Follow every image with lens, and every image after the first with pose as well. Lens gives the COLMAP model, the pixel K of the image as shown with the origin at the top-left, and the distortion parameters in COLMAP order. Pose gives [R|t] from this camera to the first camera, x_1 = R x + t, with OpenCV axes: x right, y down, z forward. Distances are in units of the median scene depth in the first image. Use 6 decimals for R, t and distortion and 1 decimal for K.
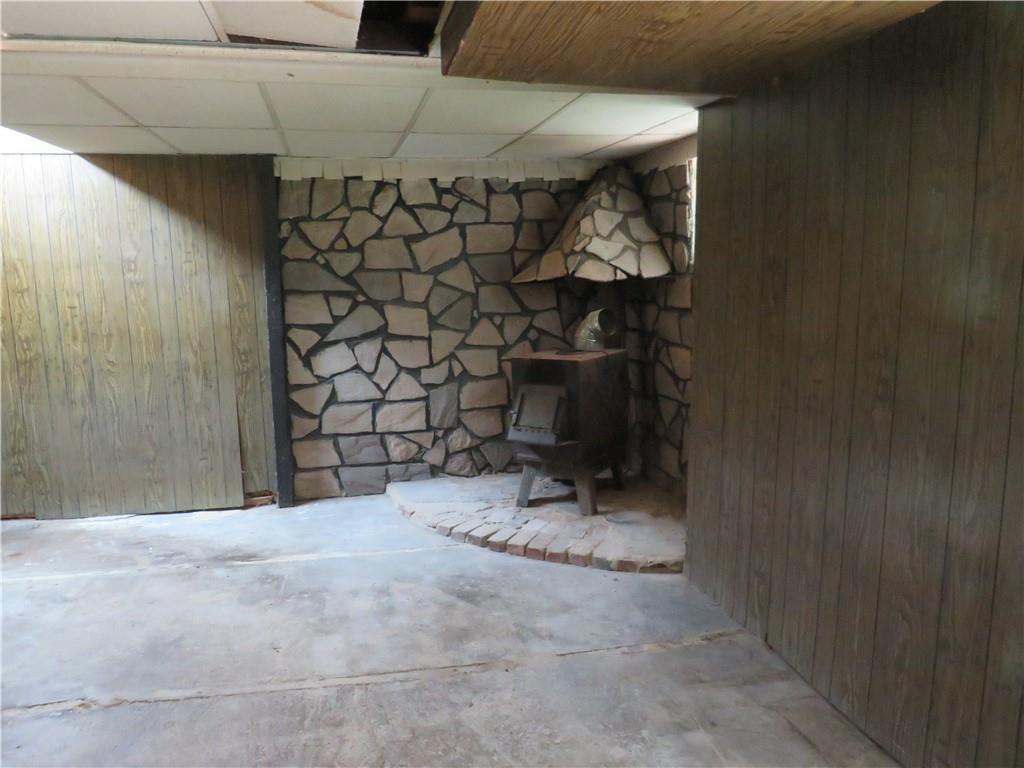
lens RADIAL K [[713.7, 0, 507.8], [0, 713.7, 384.2], [0, 0, 1]] dist [-0.036283, 0.006413]
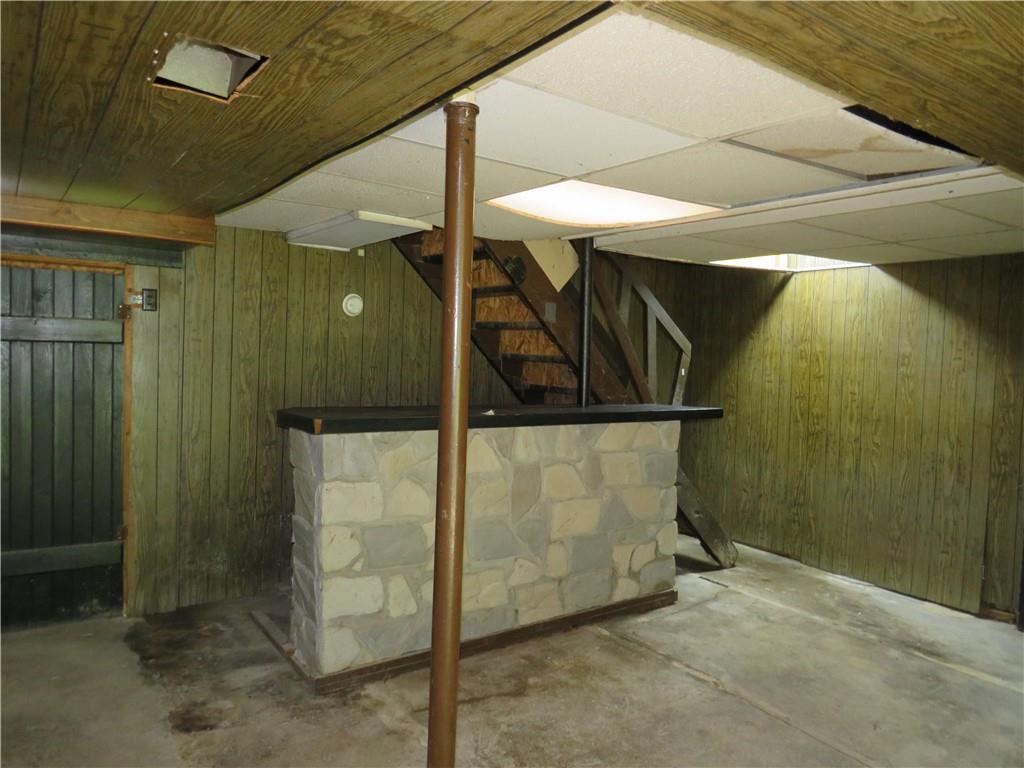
lens RADIAL K [[713.7, 0, 507.8], [0, 713.7, 384.2], [0, 0, 1]] dist [-0.036283, 0.006413]
pose [[0.380023, 0.062266, -0.922879, 0.254612], [-0.178693, 0.983878, -0.007201, -0.012094], [0.907552, 0.167649, 0.385022, 0.015620]]
